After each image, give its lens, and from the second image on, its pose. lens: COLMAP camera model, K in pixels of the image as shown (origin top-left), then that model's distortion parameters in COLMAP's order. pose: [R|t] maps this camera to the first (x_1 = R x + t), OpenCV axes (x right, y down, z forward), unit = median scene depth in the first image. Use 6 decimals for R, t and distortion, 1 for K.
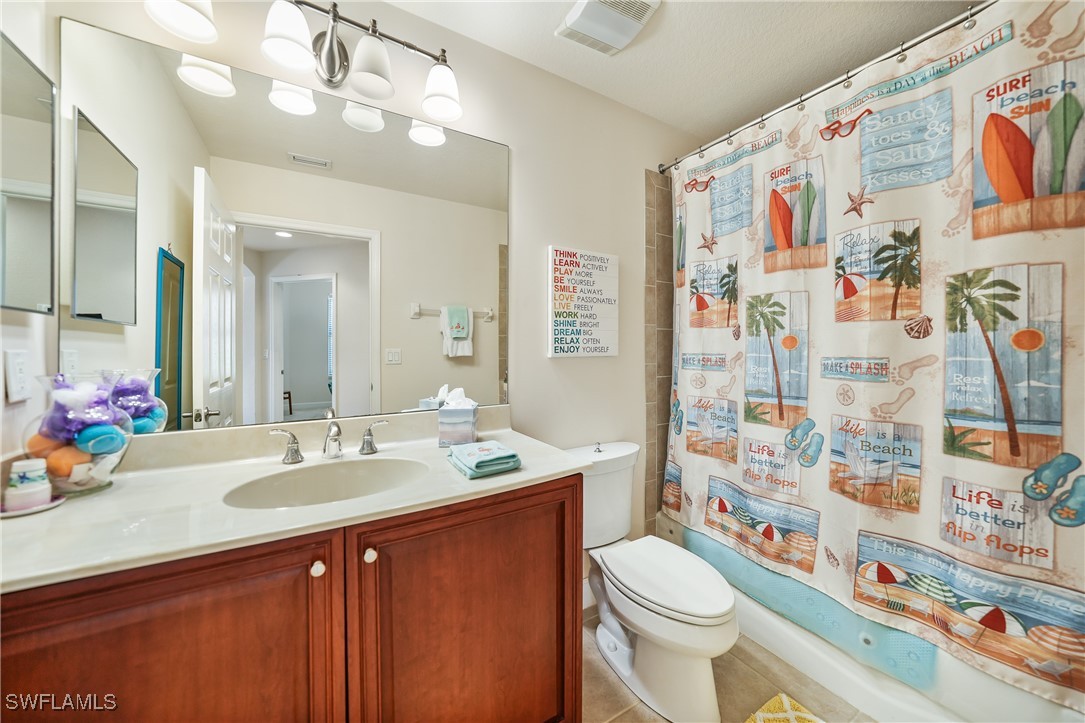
lens RADIAL K [[380.2, 0, 541.7], [0, 380.2, 355.3], [0, 0, 1]] dist [-0.023356, 0.005045]
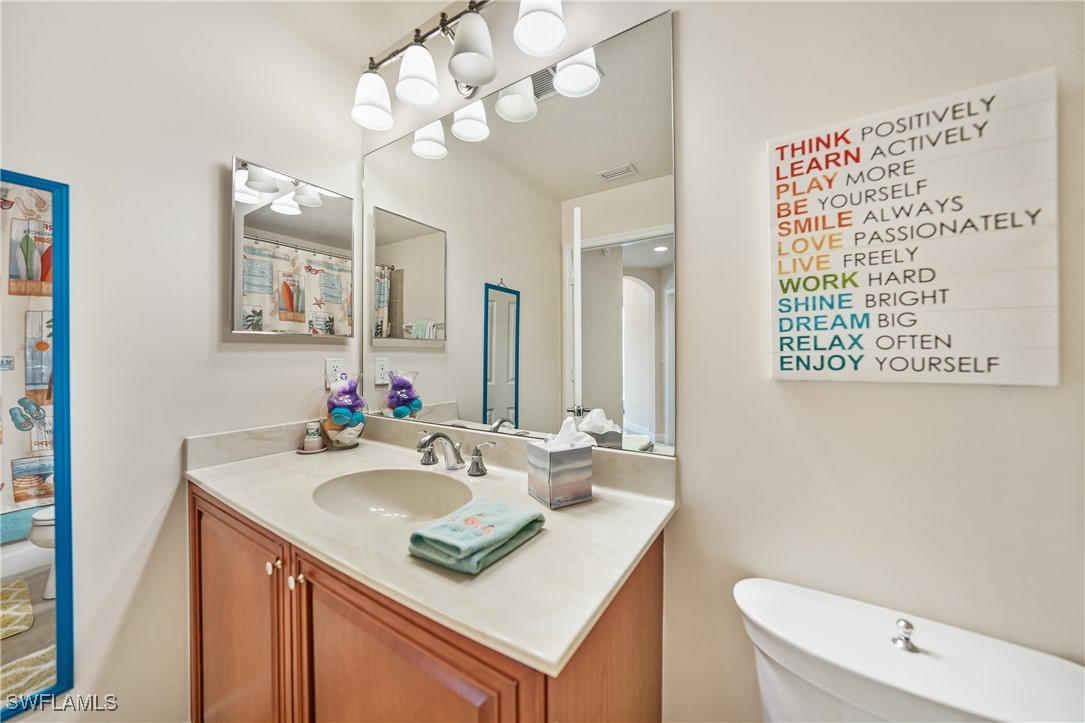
lens RADIAL K [[380.2, 0, 545.1], [0, 380.2, 350.3], [0, 0, 1]] dist [-0.023356, 0.005045]
pose [[0.446042, 0.003260, -0.895006, 0.310133], [-0.007913, 0.999969, -0.000302, -0.027006], [0.894977, 0.007217, 0.446054, 0.527645]]
